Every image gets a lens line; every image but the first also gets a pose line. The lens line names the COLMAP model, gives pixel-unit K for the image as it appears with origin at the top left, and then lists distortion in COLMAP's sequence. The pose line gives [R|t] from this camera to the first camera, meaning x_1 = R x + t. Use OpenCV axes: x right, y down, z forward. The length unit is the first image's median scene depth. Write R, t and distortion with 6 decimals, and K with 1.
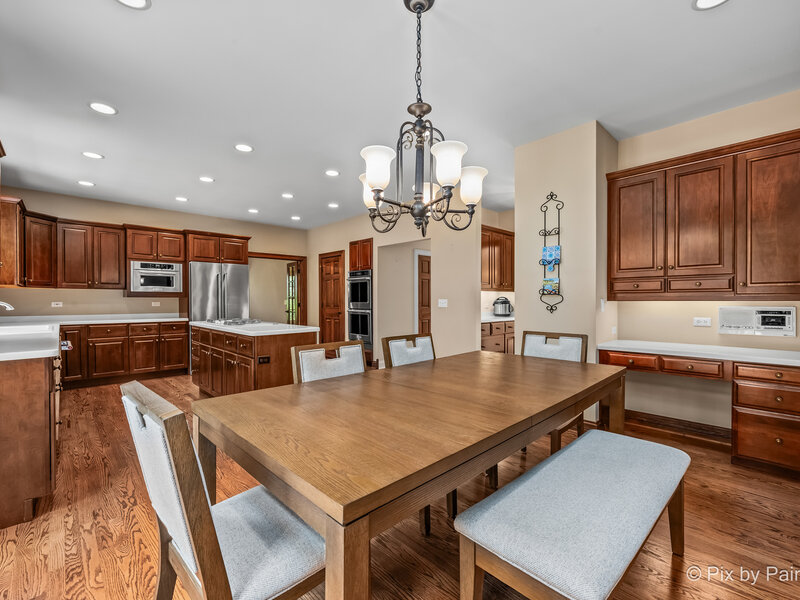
lens RADIAL K [[356.3, 0, 404.1], [0, 356.3, 299.7], [0, 0, 1]] dist [-0.002802, 0.000797]
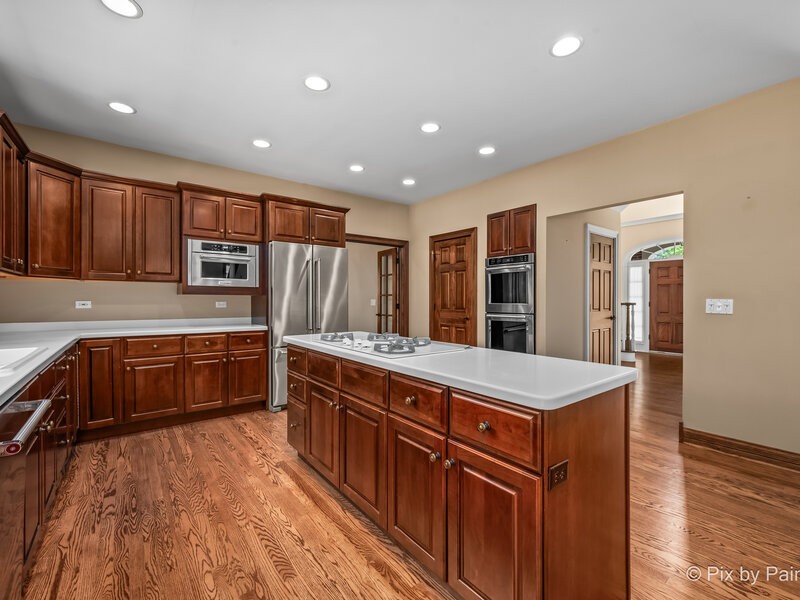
lens RADIAL K [[356.3, 0, 404.8], [0, 356.3, 297.7], [0, 0, 1]] dist [-0.002802, 0.000797]
pose [[0.994789, 0.002304, -0.101927, -0.290142], [-0.003015, 0.999972, -0.006822, 0.002406], [0.101909, 0.007094, 0.994768, 0.371685]]
